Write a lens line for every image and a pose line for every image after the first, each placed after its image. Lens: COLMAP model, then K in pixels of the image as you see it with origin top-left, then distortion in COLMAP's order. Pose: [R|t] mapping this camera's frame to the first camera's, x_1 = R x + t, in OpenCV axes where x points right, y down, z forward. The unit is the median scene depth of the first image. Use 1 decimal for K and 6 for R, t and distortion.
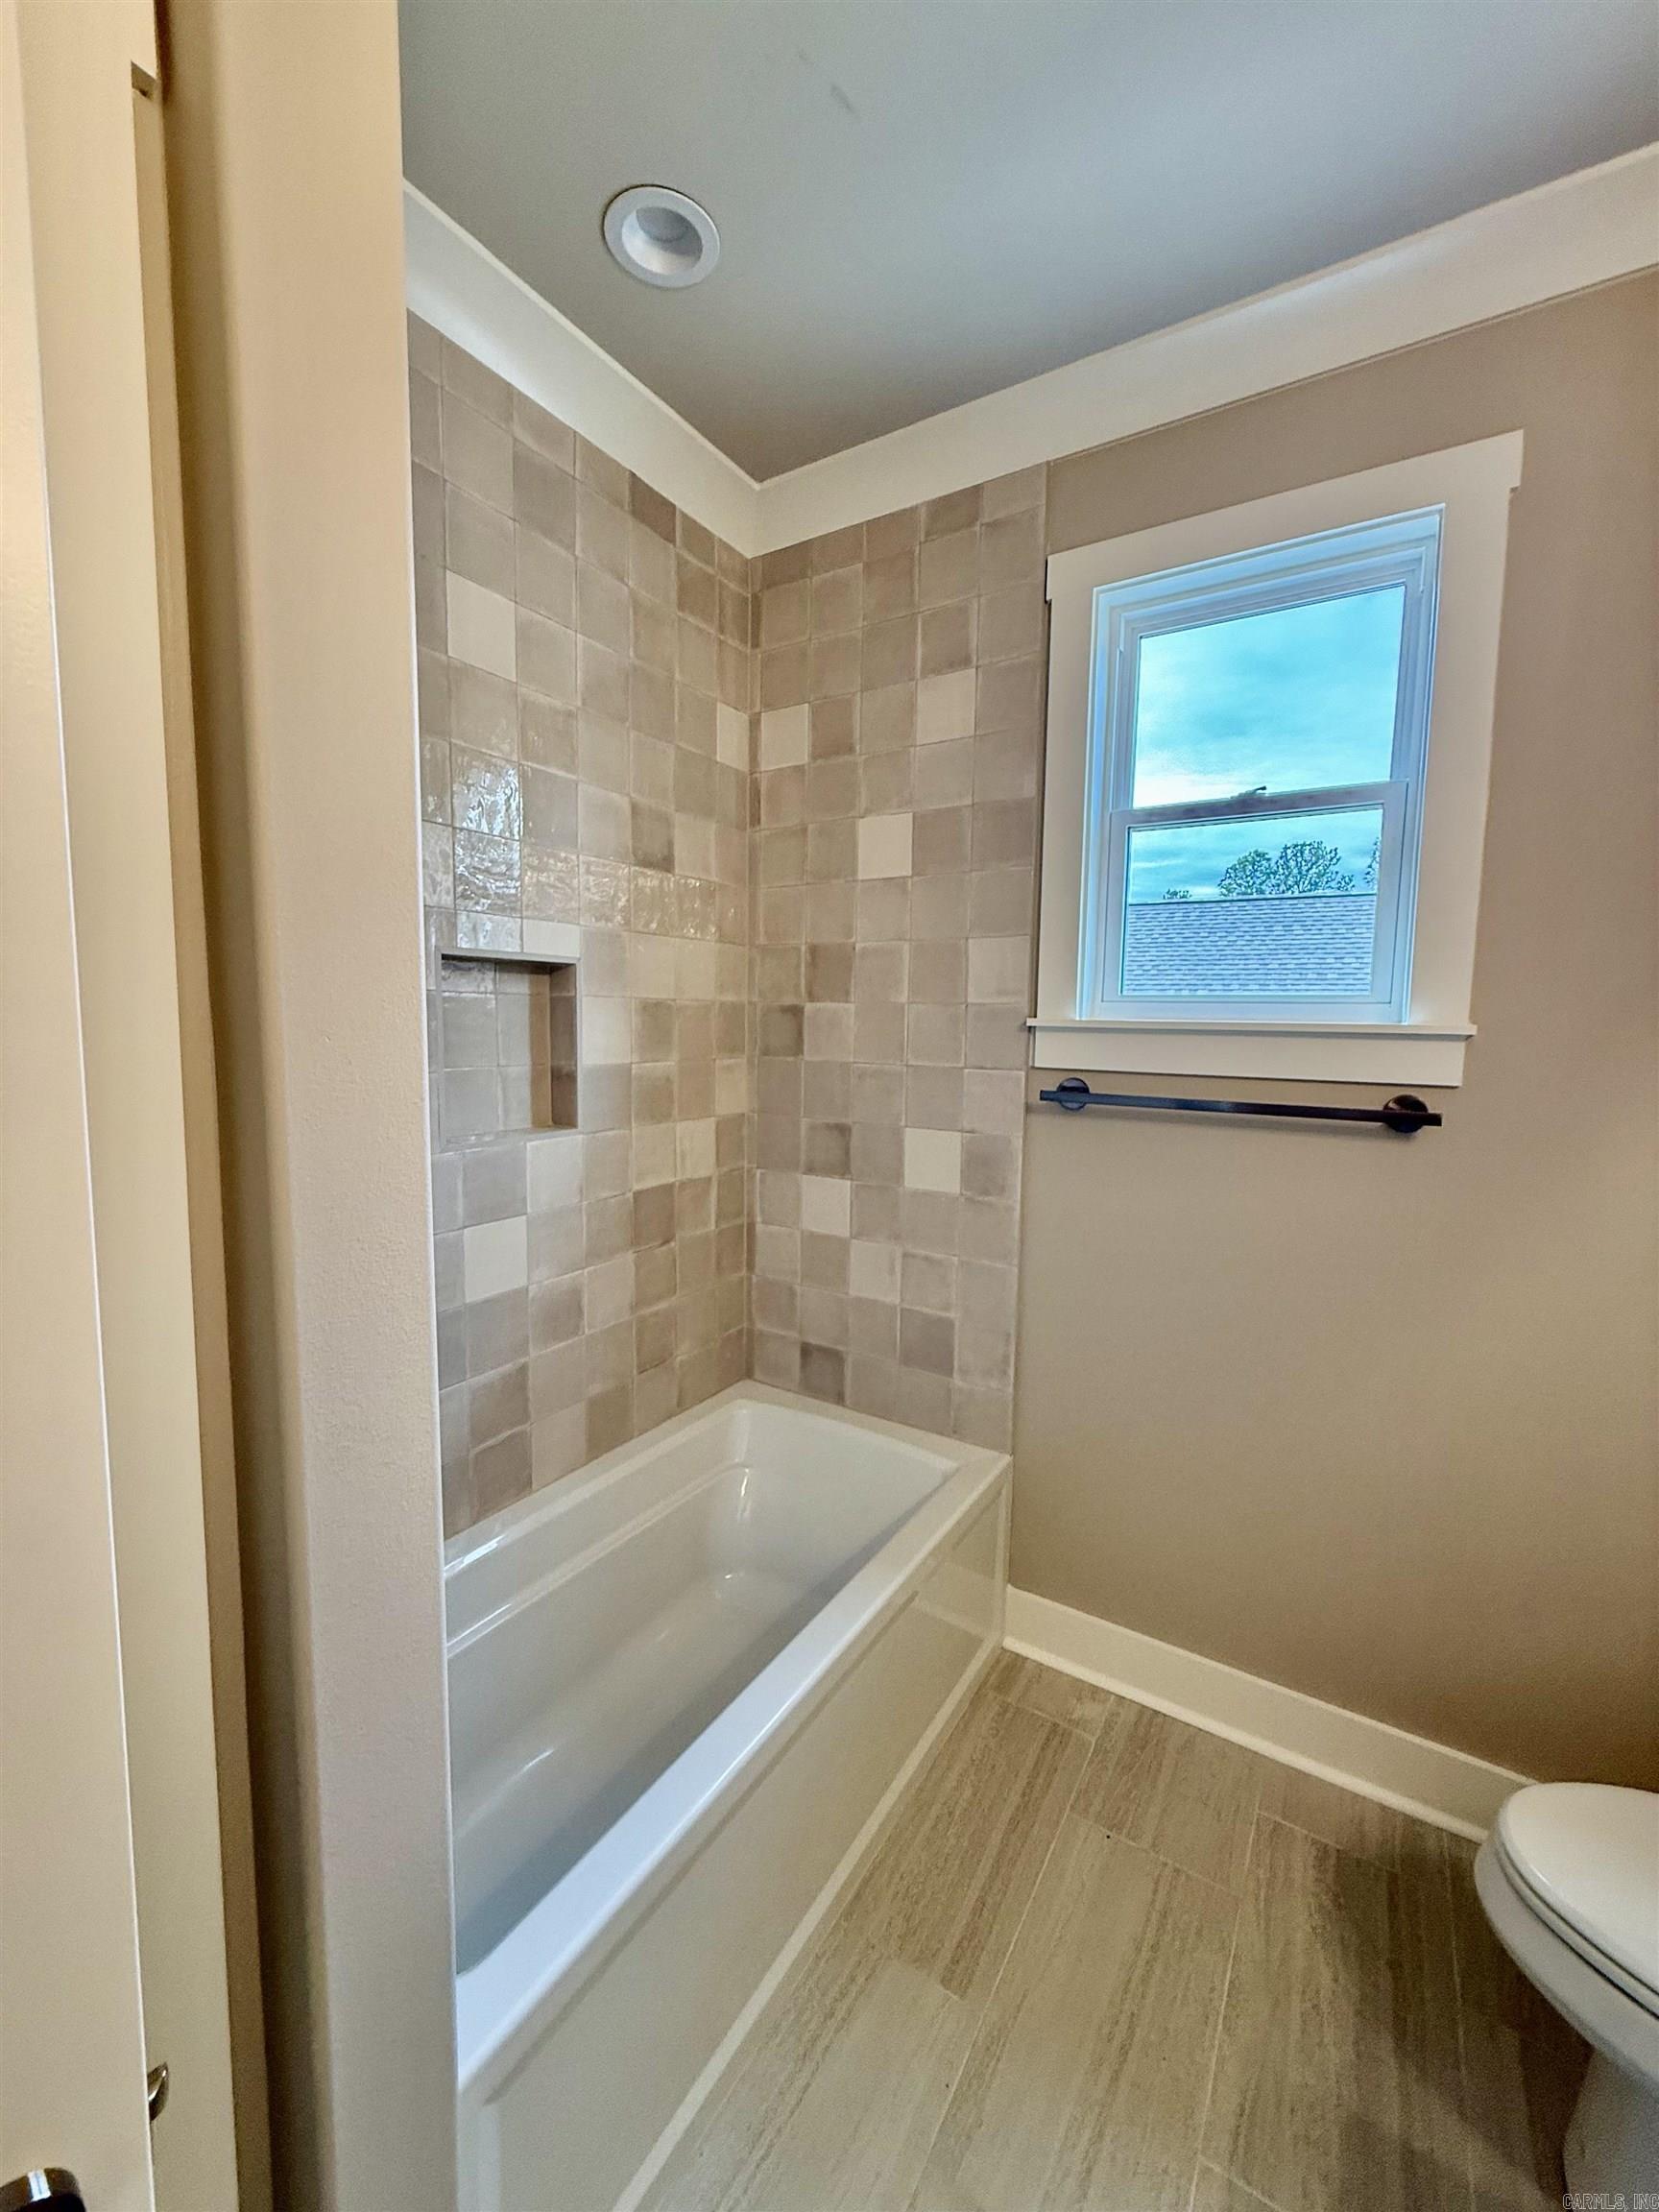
lens RADIAL K [[878.2, 0, 829.5], [0, 878.2, 1106.0], [0, 0, 1]] dist [0.000241, -0.000018]
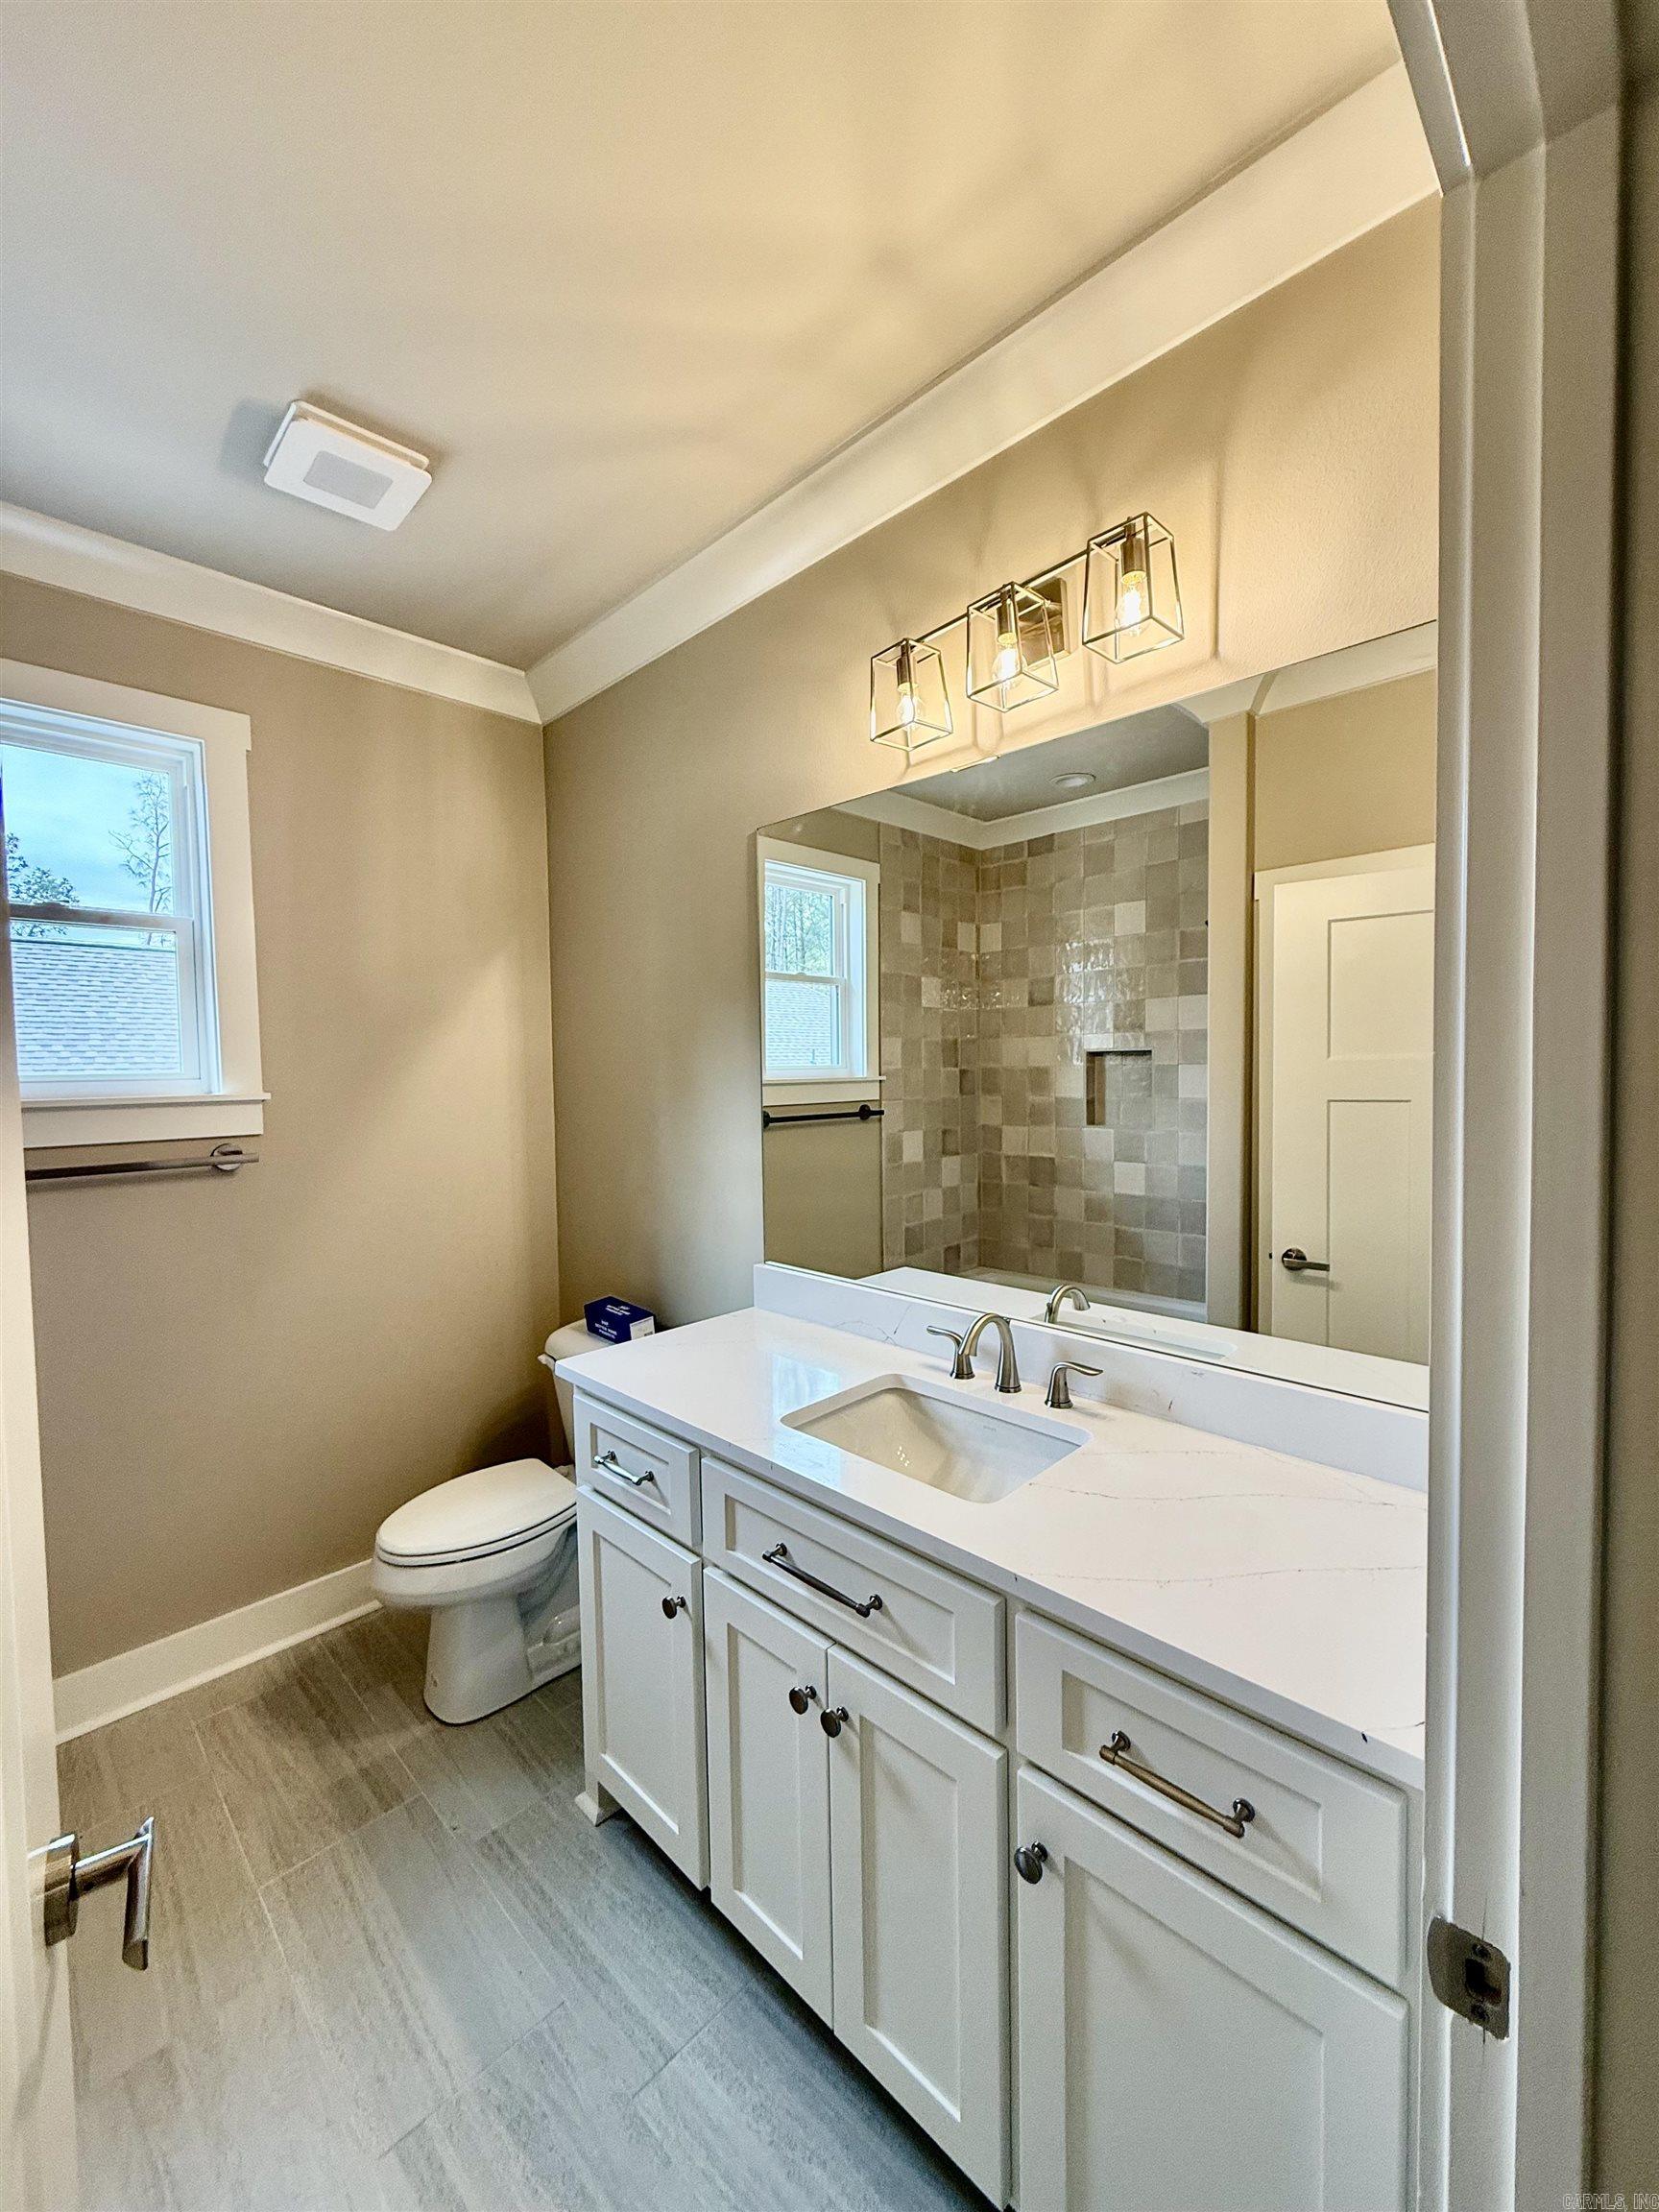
lens RADIAL K [[878.2, 0, 829.5], [0, 878.2, 1106.0], [0, 0, 1]] dist [0.000241, -0.000018]
pose [[0.217891, -0.062121, 0.973994, -0.528178], [0.113908, 0.992771, 0.037837, -0.017335], [-0.969303, 0.102701, 0.223392, -0.272552]]
